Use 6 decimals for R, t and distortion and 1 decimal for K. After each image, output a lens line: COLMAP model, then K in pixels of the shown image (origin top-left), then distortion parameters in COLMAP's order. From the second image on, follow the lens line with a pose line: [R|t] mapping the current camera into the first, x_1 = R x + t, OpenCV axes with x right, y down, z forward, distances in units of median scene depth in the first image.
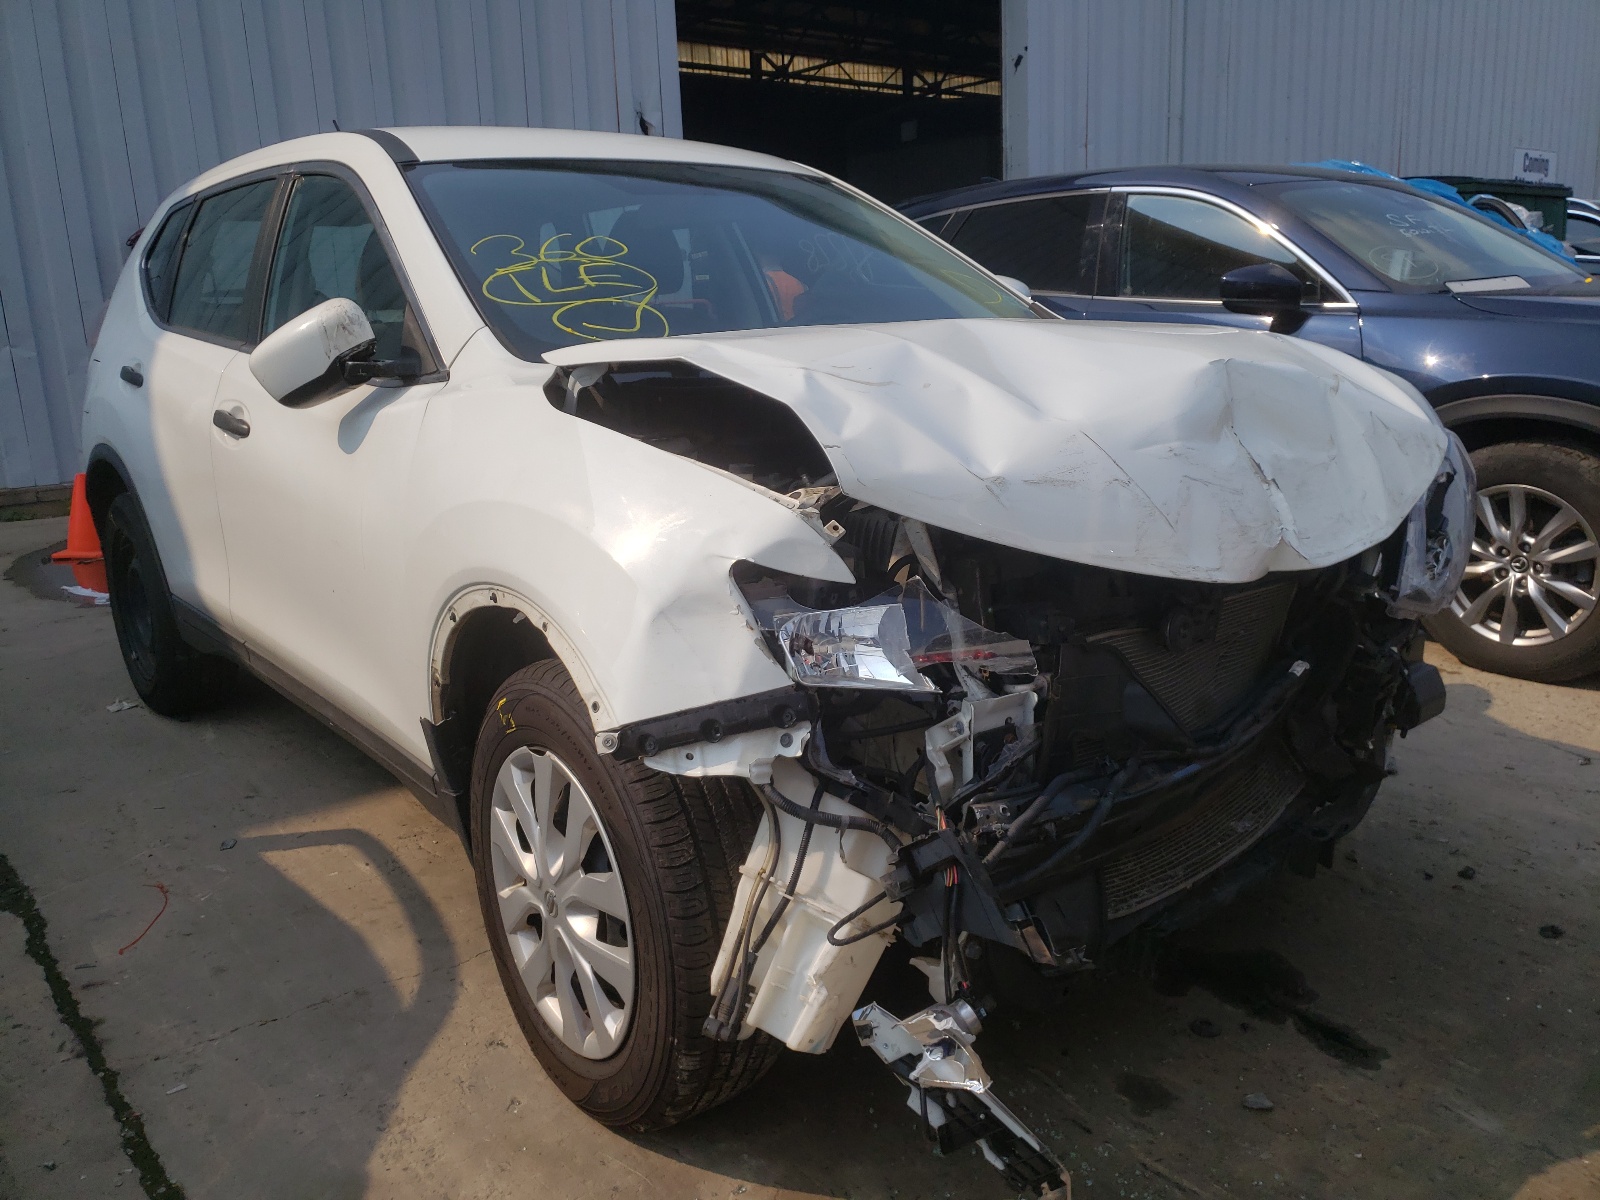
lens RADIAL K [[1251.1, 0, 797.1], [0, 1251.1, 593.1], [0, 0, 1]] dist [0.037493, -0.010118]
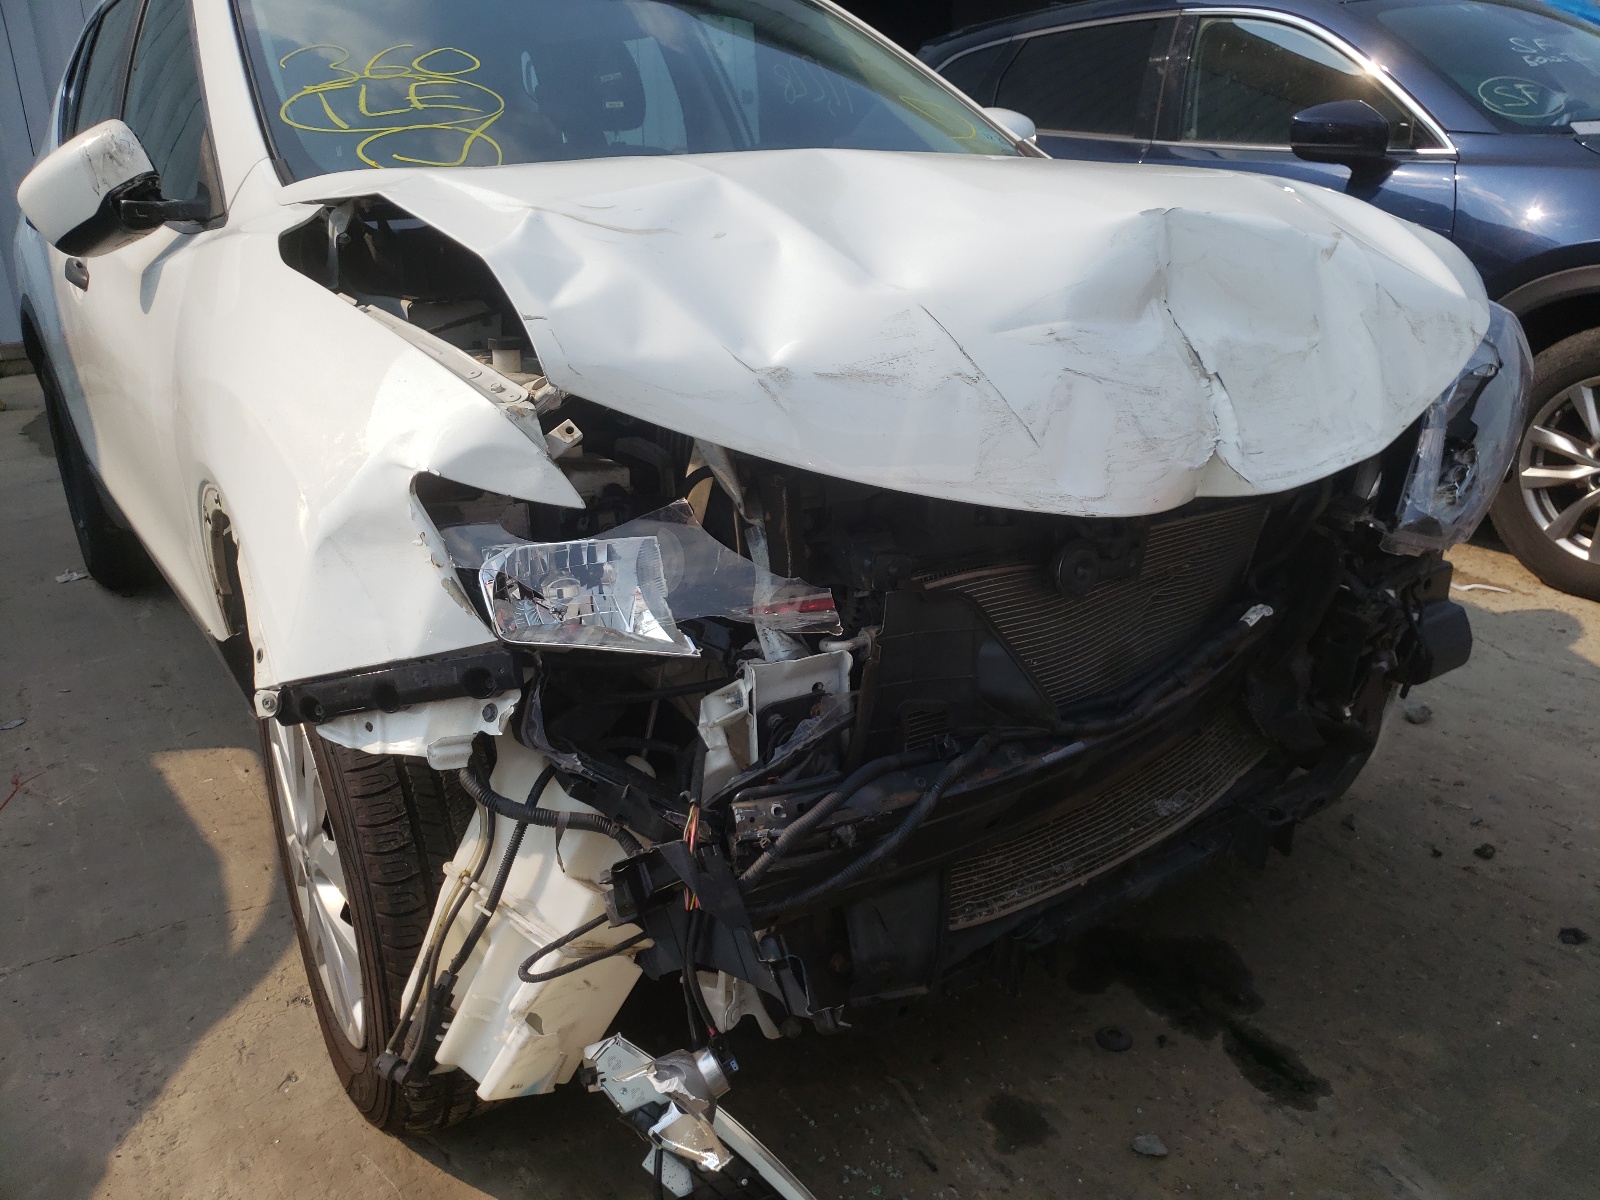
lens RADIAL K [[1251.1, 0, 798.7], [0, 1251.1, 604.0], [0, 0, 1]] dist [0.037493, -0.010118]
pose [[0.996056, 0.036772, -0.080749, 0.191393], [-0.027315, 0.992962, 0.115244, -0.032726], [0.084418, -0.112584, 0.990050, 0.211744]]
